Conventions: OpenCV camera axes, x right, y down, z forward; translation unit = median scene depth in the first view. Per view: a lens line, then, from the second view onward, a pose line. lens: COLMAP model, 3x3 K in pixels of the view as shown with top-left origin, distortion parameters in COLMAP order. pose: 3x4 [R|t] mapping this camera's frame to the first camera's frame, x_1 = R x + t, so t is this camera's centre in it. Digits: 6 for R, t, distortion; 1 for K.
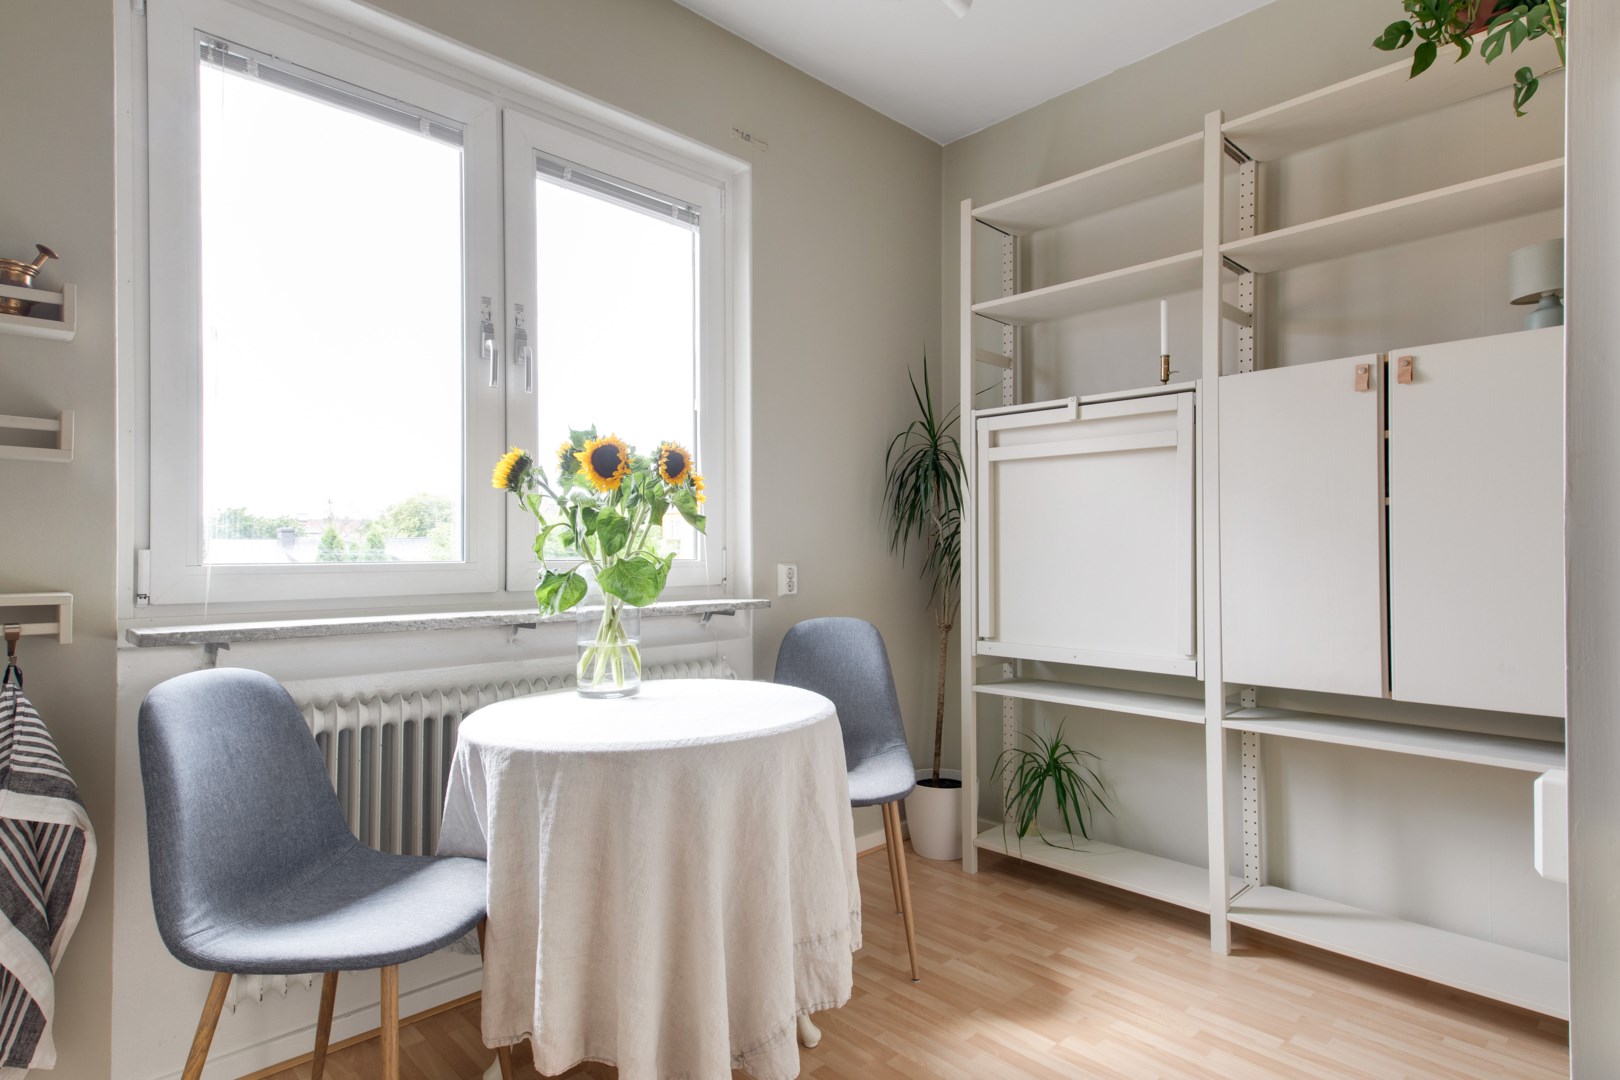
lens RADIAL K [[882.1, 0, 804.9], [0, 882.1, 546.8], [0, 0, 1]] dist [0.041623, -0.025850]
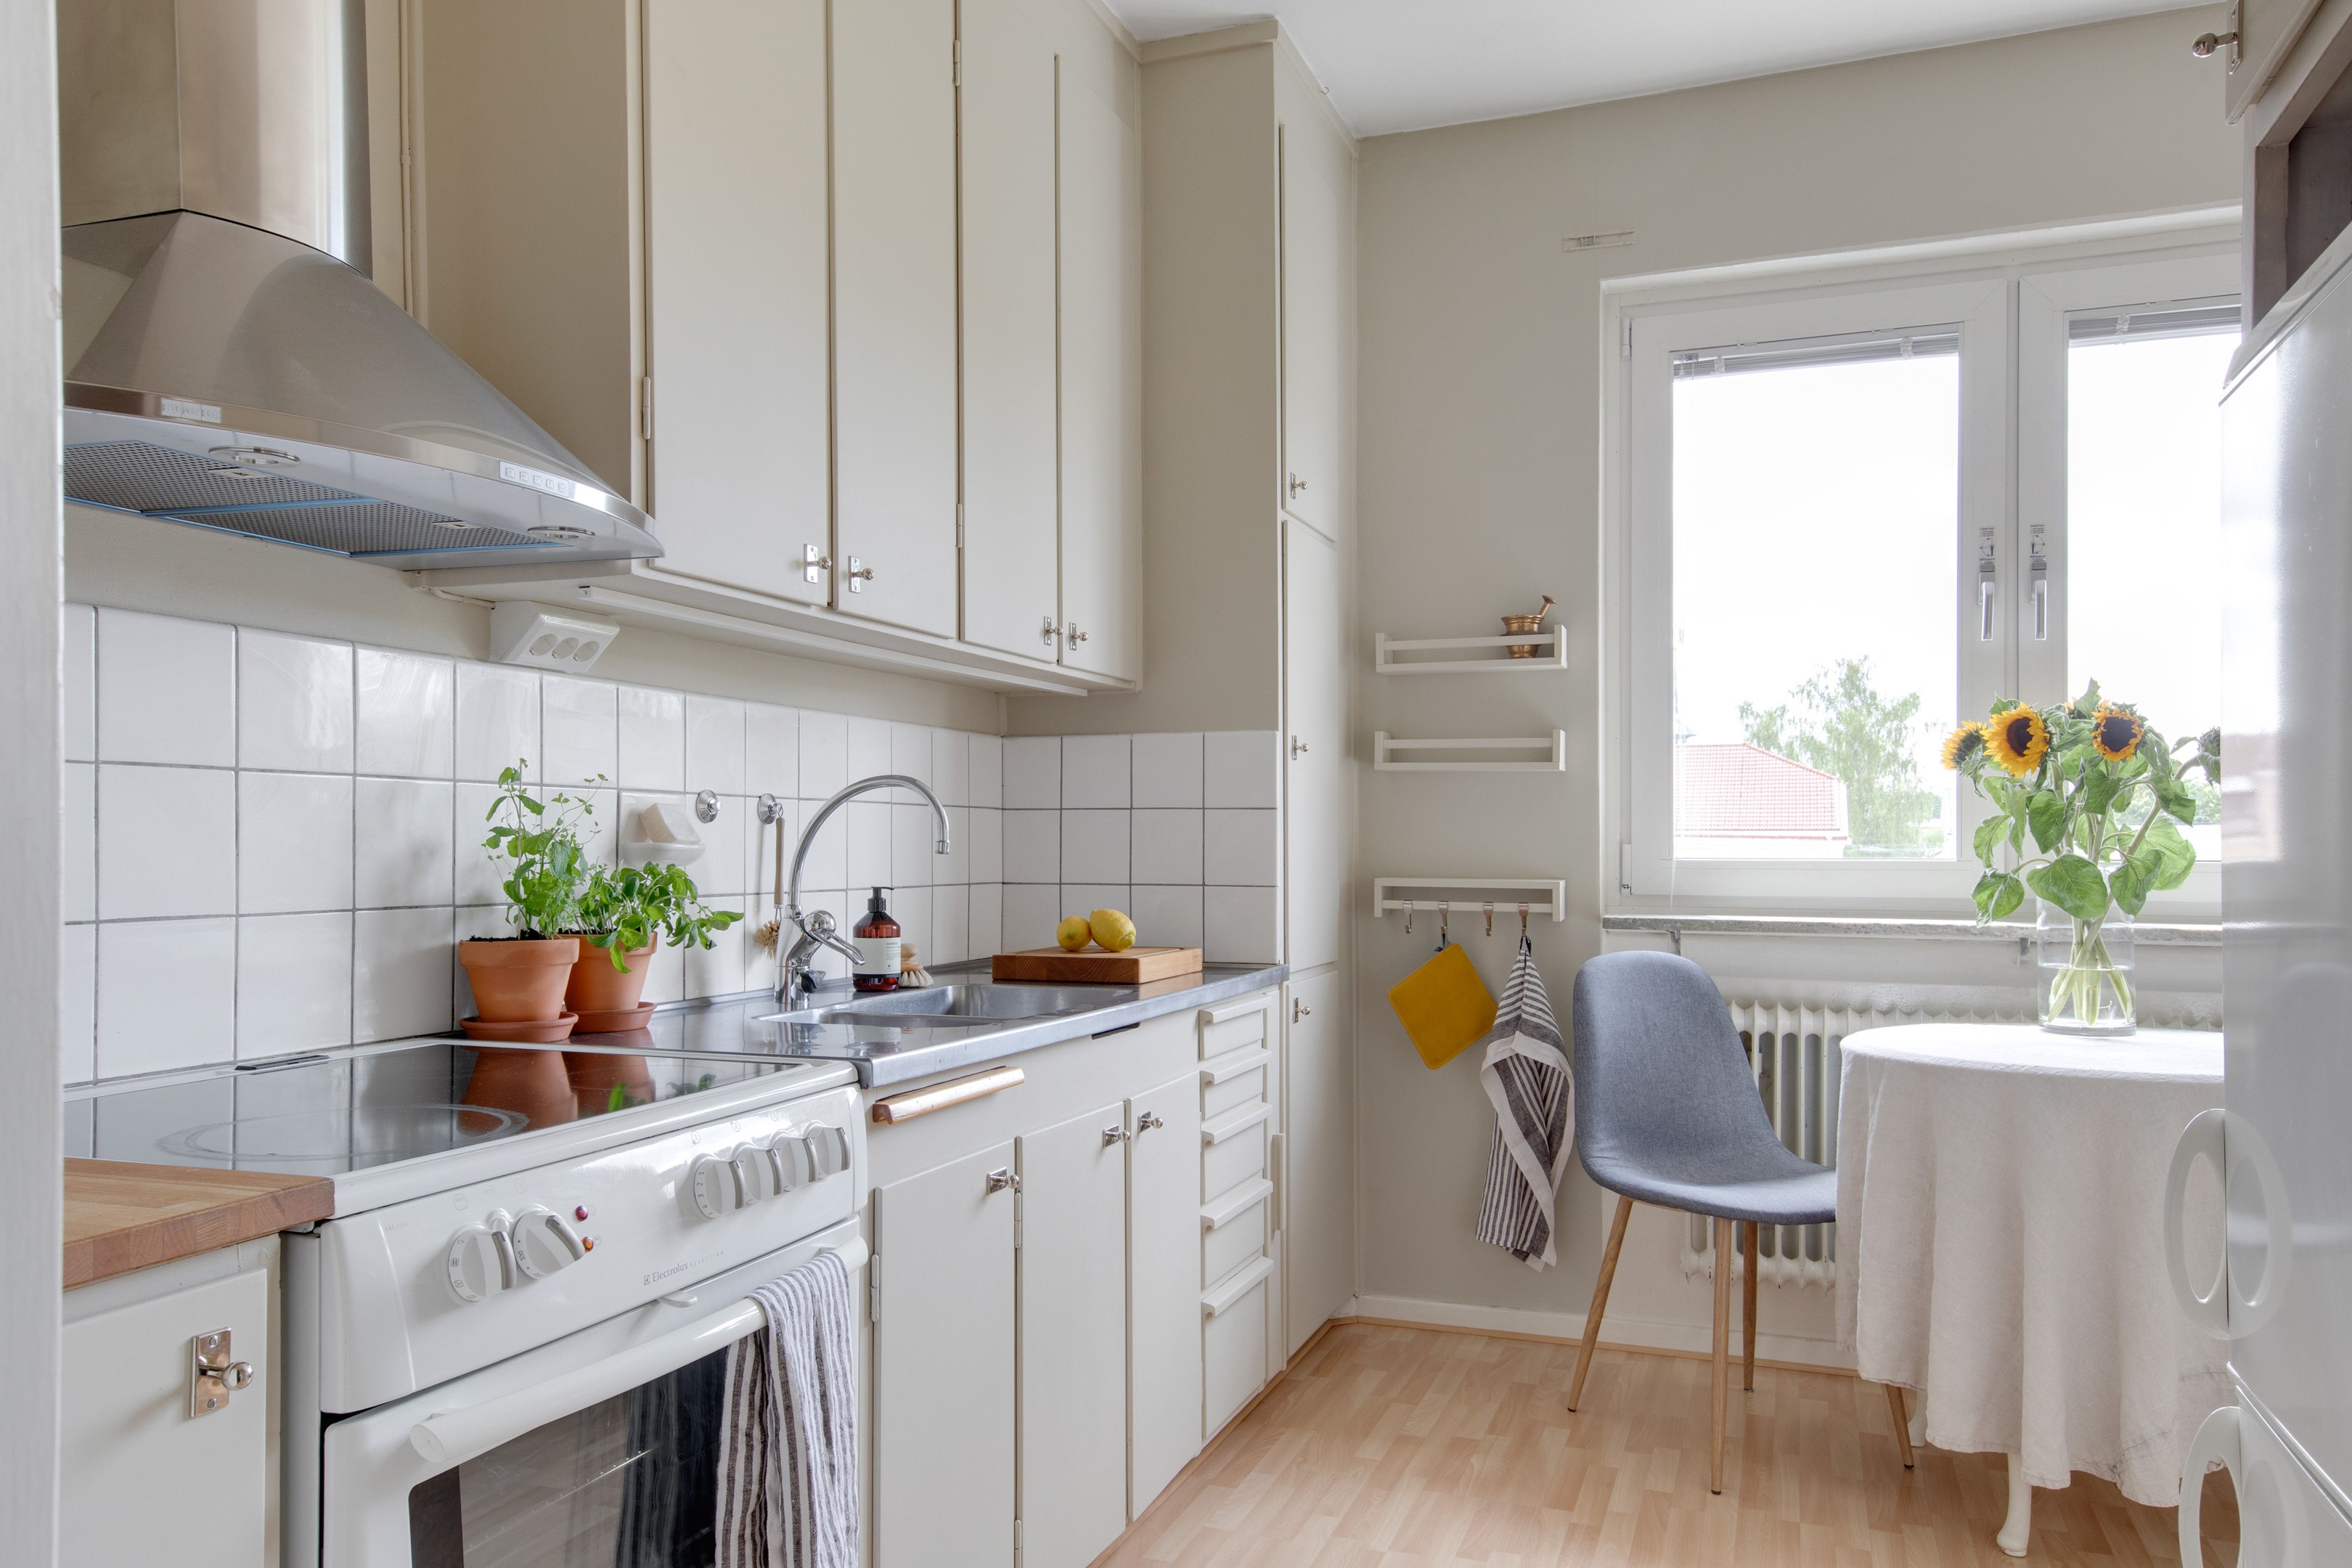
lens RADIAL K [[1710.5, 0, 1170.2], [0, 1710.5, 825.9], [0, 0, 1]] dist [-0.001792, -0.001371]
pose [[0.444260, -0.007277, -0.895868, 0.906544], [0.002887, 0.999973, -0.006691, -0.006837], [0.895893, 0.000386, 0.444270, -0.445048]]
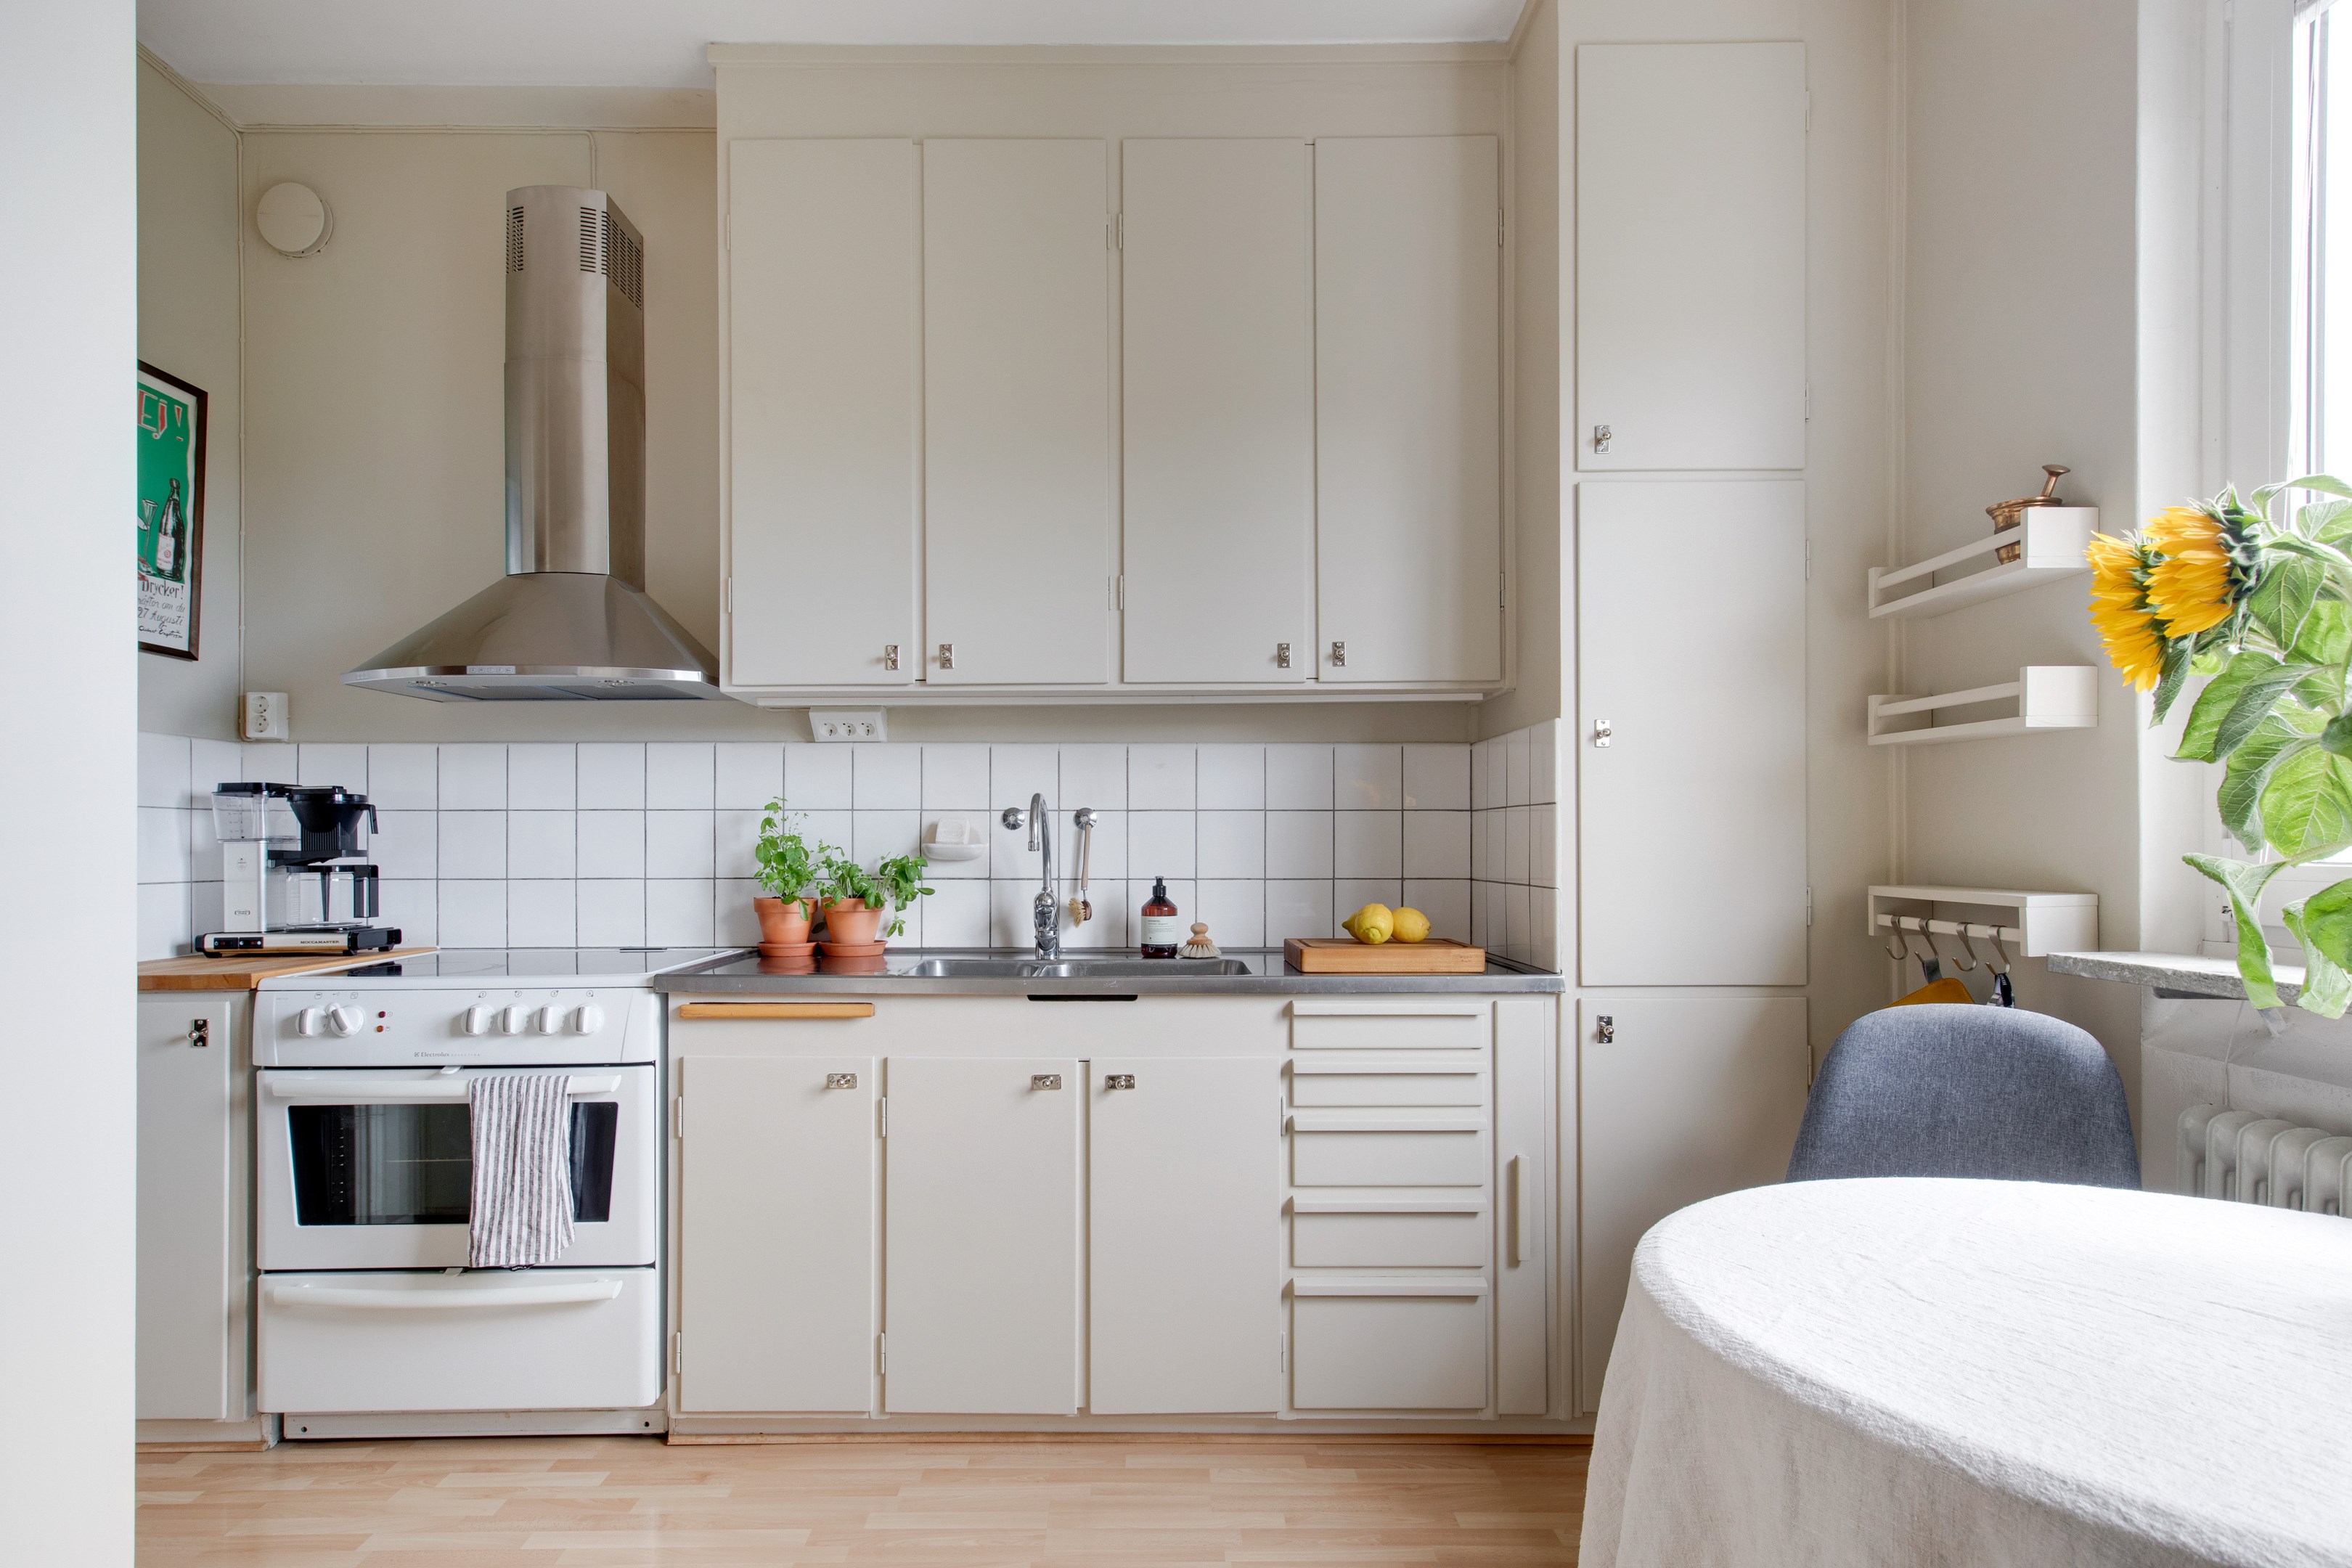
lens RADIAL K [[1300.7, 0, 1181.1], [0, 1300.7, 852.9], [0, 0, 1]] dist [0.004935, 0.000679]
pose [[-0.686800, 0.005057, -0.726829, 0.486356], [0.006189, 0.999980, 0.001110, 0.007633], [0.726820, -0.003736, -0.686818, 1.108096]]
